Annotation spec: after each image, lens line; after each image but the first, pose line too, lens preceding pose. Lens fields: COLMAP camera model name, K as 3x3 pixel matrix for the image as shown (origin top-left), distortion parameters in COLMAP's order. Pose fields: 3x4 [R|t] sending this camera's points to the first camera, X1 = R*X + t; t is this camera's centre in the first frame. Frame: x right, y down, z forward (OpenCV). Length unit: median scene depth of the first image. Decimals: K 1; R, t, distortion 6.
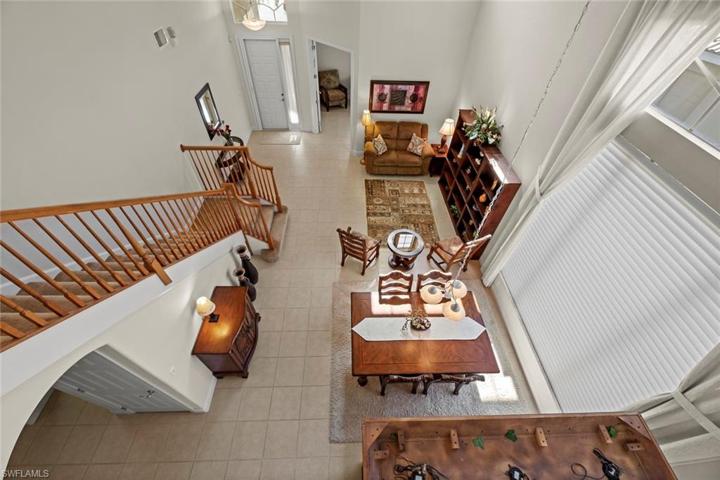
lens RADIAL K [[295.5, 0, 360.0], [0, 295.5, 237.8], [0, 0, 1]] dist [-0.001247, -0.000980]
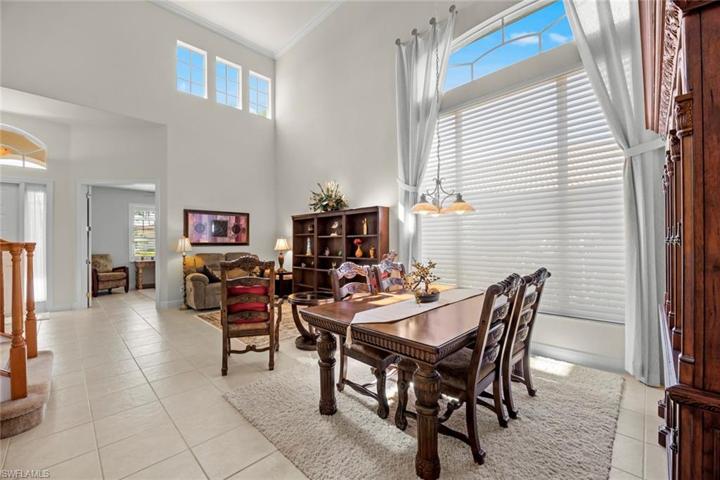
lens RADIAL K [[295.5, 0, 360.0], [0, 295.5, 237.8], [0, 0, 1]] dist [-0.001247, -0.000980]
pose [[0.723245, -0.028818, 0.689990, -0.186748], [0.530956, 0.662087, -0.528892, 0.262213], [-0.441592, 0.748873, 0.494152, 0.368661]]
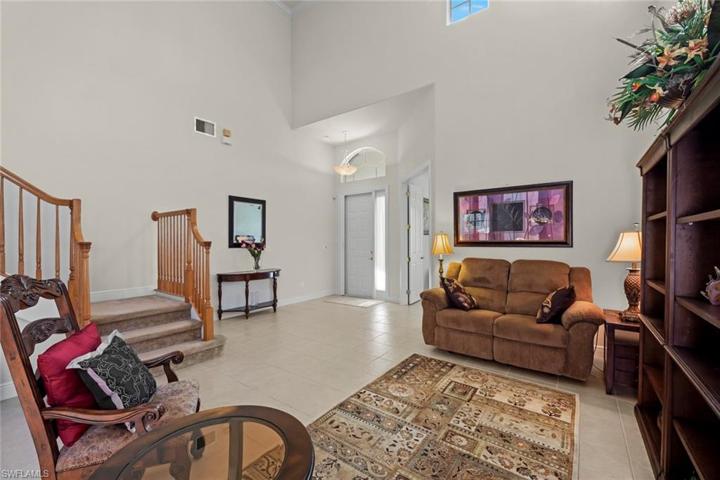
lens RADIAL K [[295.5, 0, 360.0], [0, 295.5, 237.8], [0, 0, 1]] dist [-0.001247, -0.000980]
pose [[0.789223, -0.035818, -0.613062, 0.243703], [-0.439983, 0.663460, -0.605174, -0.007610], [0.428418, 0.747354, 0.507858, 0.635882]]
